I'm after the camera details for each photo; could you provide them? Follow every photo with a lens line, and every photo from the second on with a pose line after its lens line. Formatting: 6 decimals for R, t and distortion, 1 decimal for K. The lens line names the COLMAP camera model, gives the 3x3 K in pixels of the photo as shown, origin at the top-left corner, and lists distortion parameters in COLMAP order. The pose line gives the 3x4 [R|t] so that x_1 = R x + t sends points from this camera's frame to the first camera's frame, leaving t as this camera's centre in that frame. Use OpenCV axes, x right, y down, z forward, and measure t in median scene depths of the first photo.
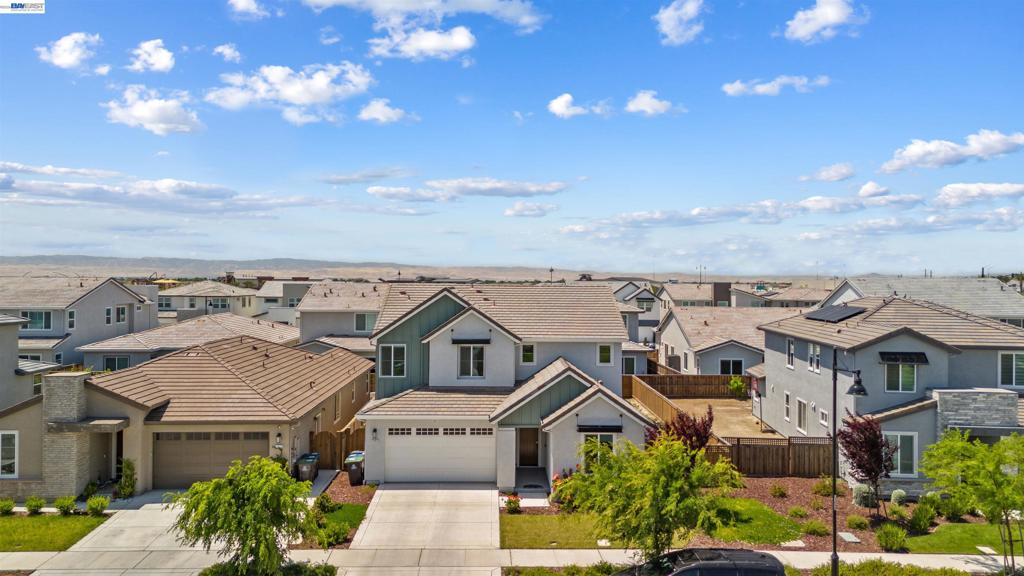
lens RADIAL K [[761.2, 0, 512.0], [0, 761.2, 288.0], [0, 0, 1]] dist [0.081417, -0.092723]
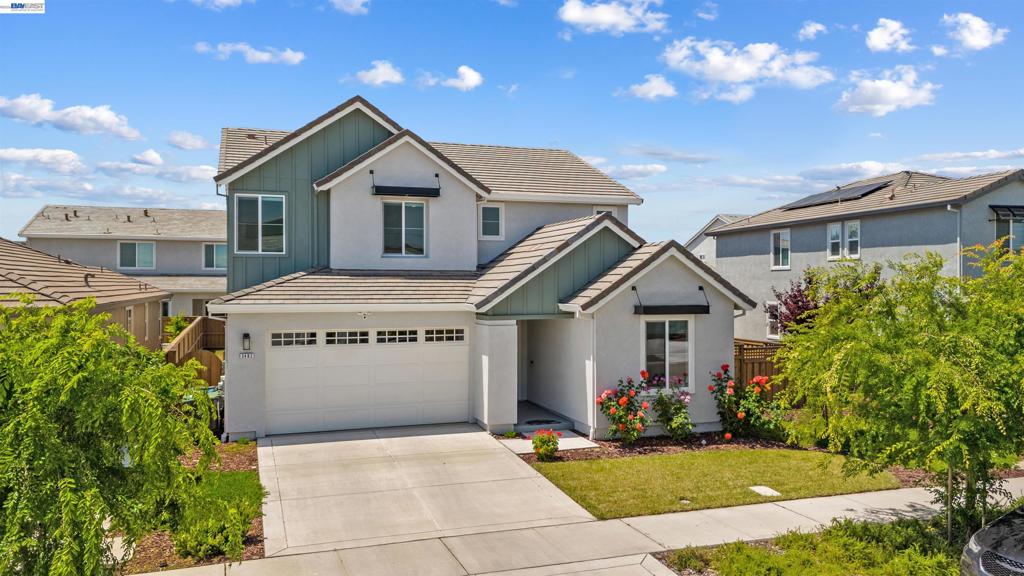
lens RADIAL K [[761.2, 0, 512.0], [0, 761.2, 288.0], [0, 0, 1]] dist [0.081417, -0.092723]
pose [[0.948524, -0.007079, 0.316627, -0.171047], [0.011177, 0.999876, -0.011128, 0.159902], [-0.316509, 0.014094, 0.948485, 0.449637]]
